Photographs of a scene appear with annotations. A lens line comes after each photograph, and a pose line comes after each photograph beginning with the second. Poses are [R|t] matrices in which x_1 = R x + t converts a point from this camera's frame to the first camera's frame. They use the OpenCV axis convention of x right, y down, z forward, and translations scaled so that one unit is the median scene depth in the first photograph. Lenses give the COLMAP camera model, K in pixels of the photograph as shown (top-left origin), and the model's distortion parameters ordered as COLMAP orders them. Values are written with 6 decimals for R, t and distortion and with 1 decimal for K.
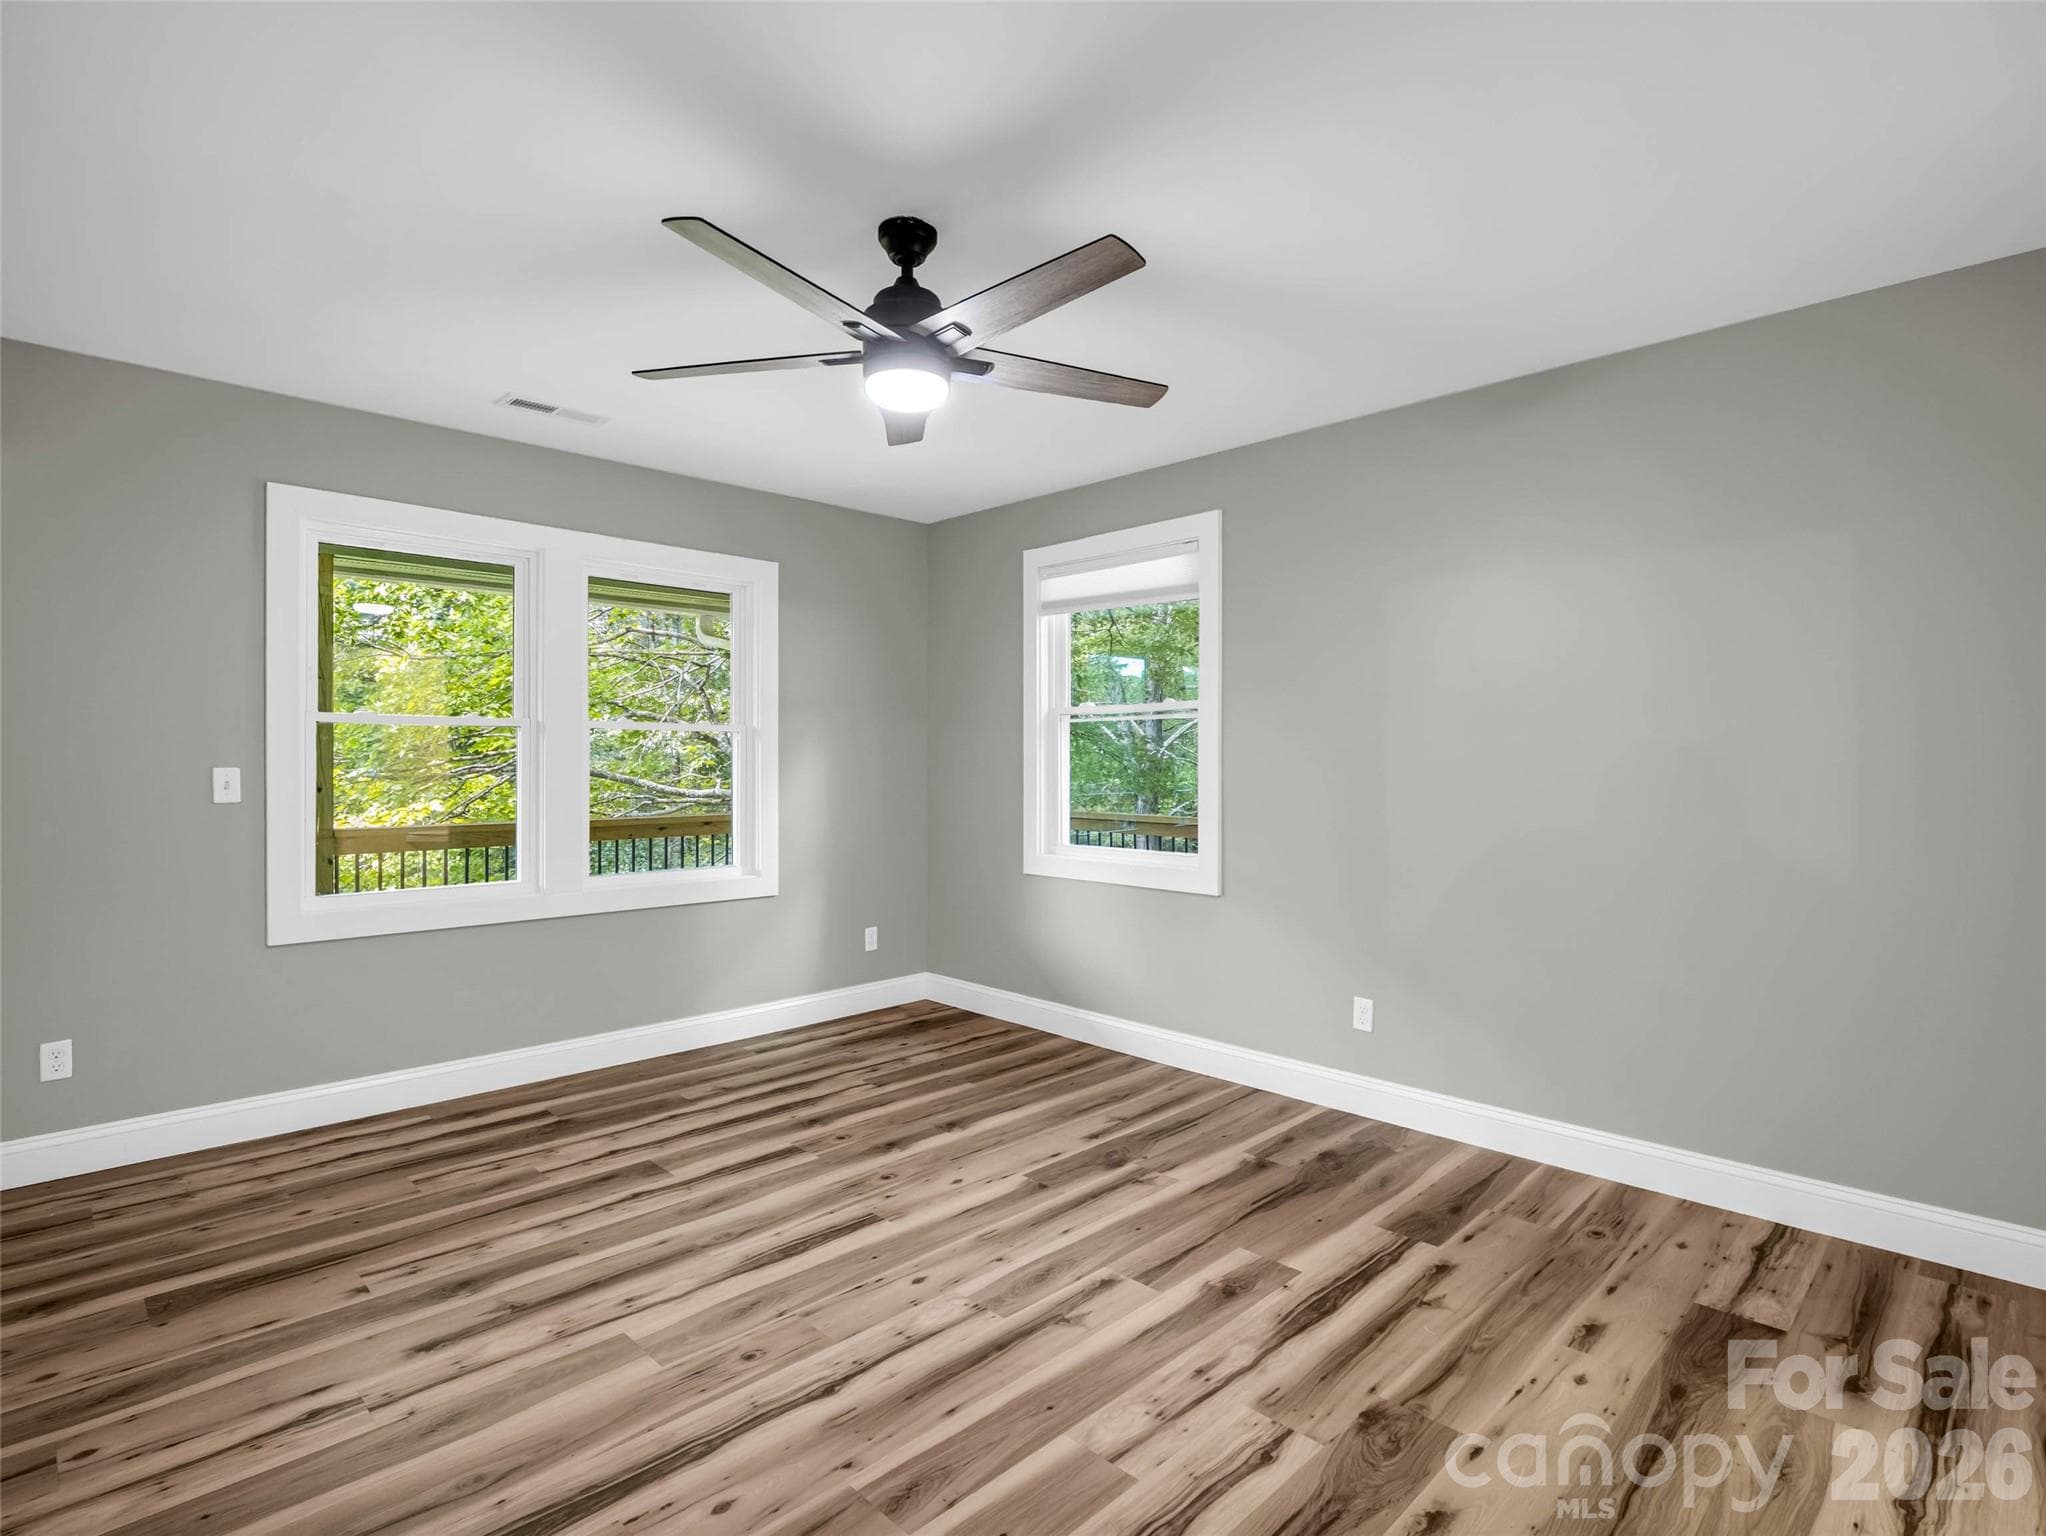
lens RADIAL K [[1072.0, 0, 1017.9], [0, 1072.0, 763.1], [0, 0, 1]] dist [-0.003815, -0.001488]
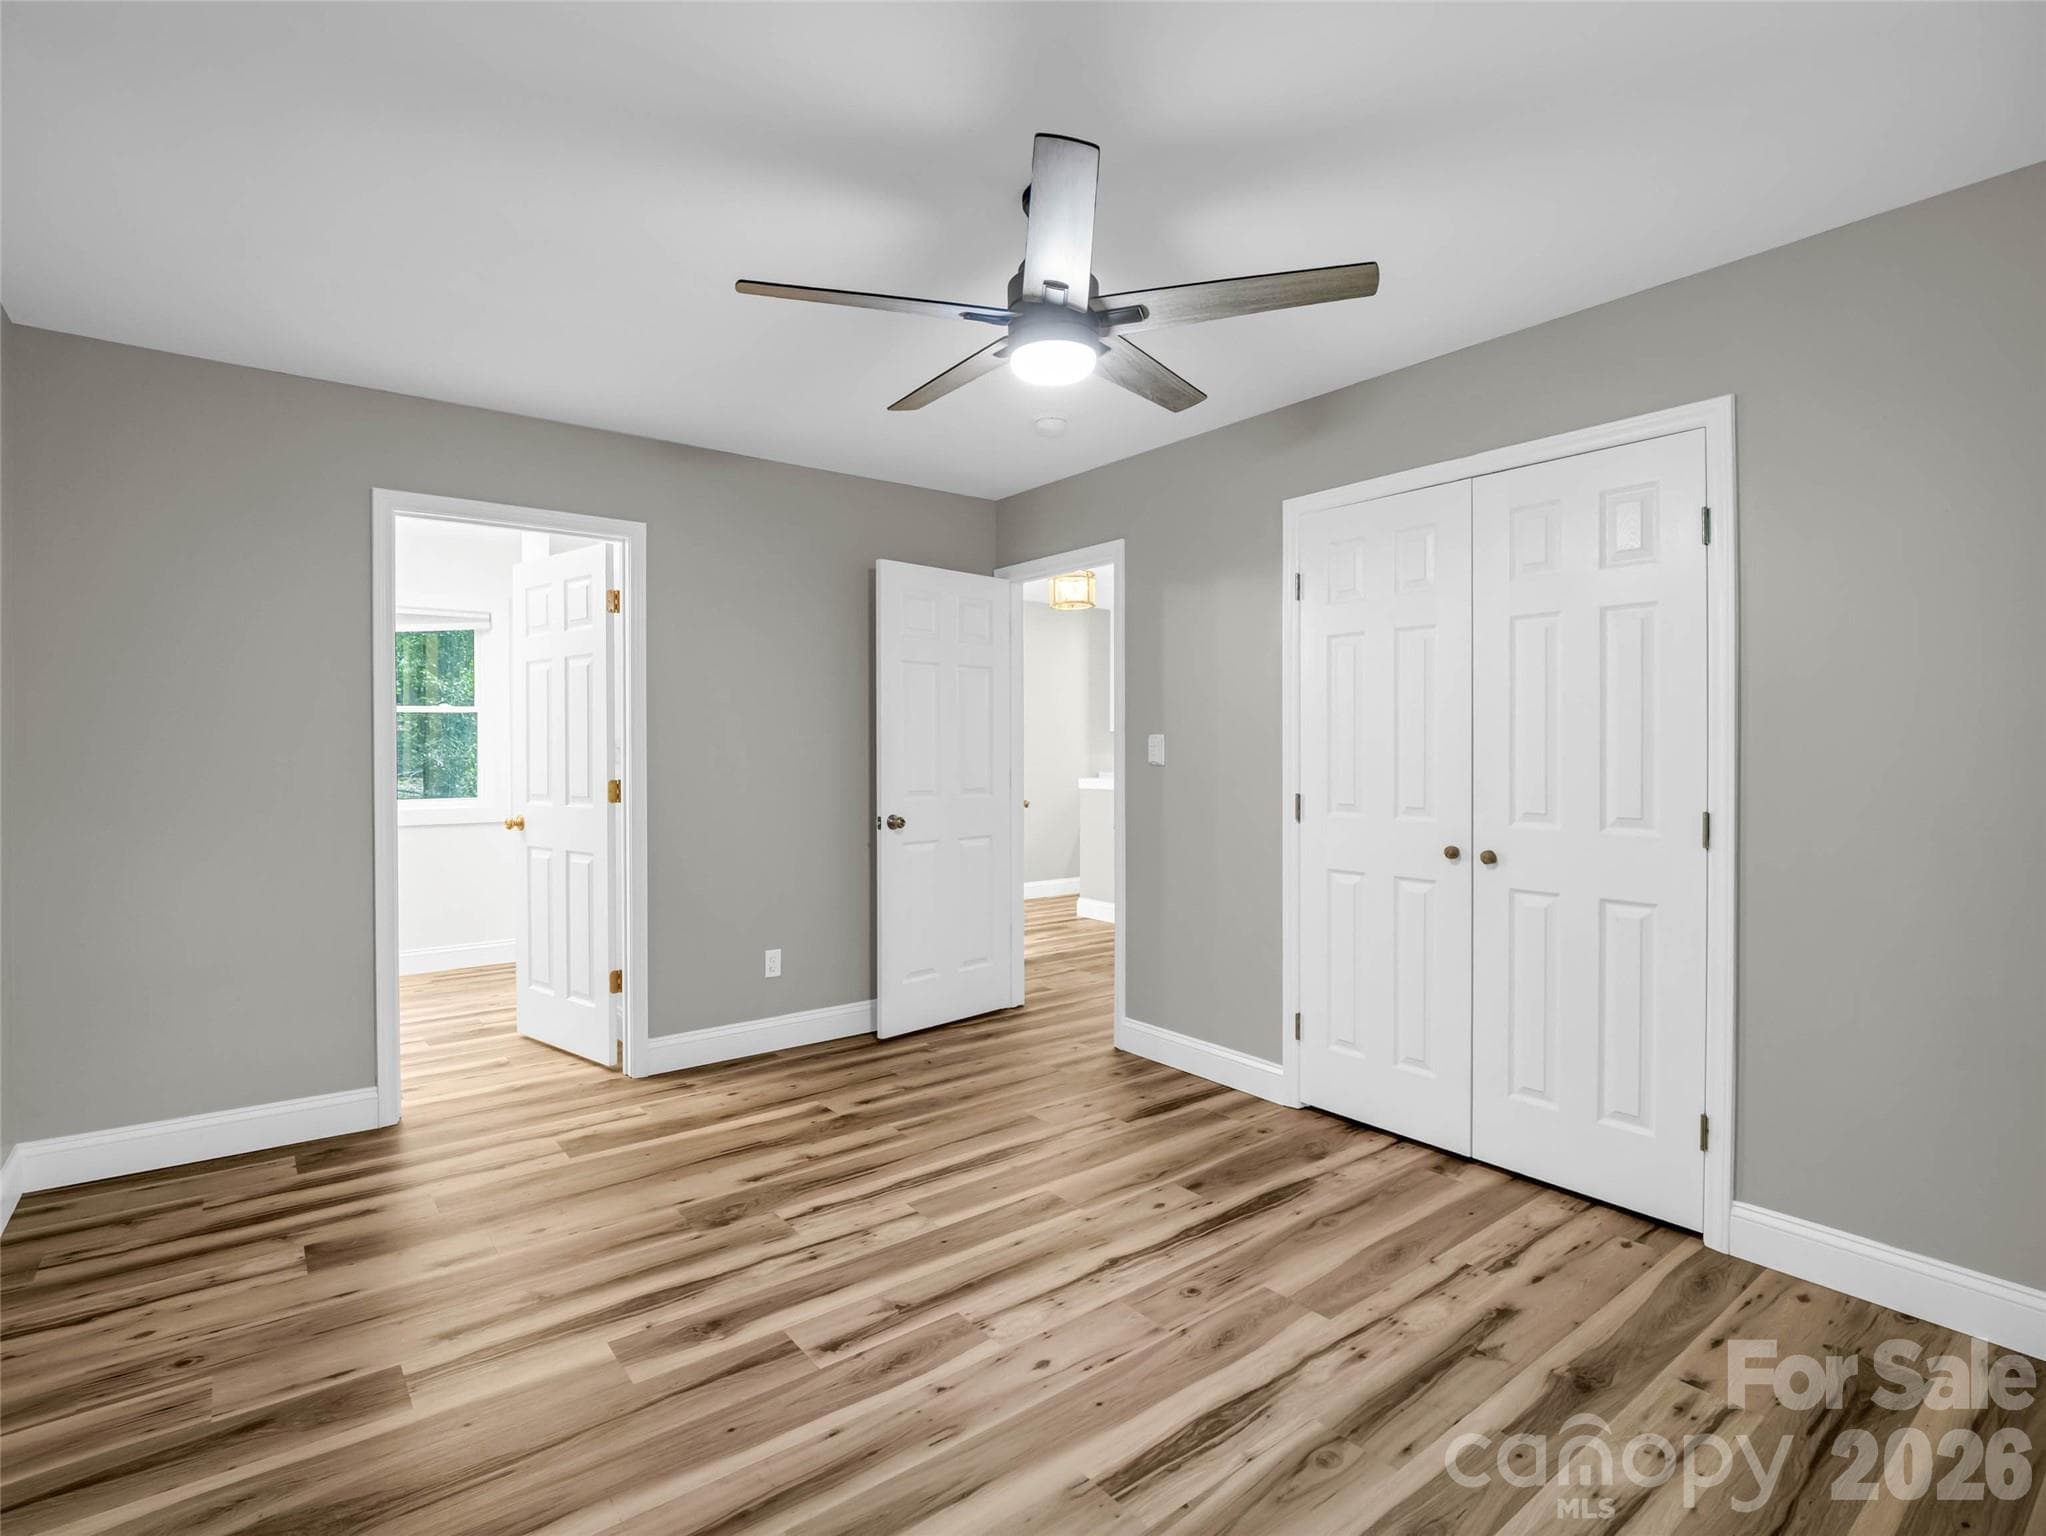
lens RADIAL K [[1072.0, 0, 1017.9], [0, 1072.0, 763.1], [0, 0, 1]] dist [-0.003815, -0.001488]
pose [[-0.993749, -0.000896, 0.111632, -0.183474], [0.000868, 0.999876, 0.015755, -0.014521], [-0.111632, 0.015753, -0.993625, 2.012865]]
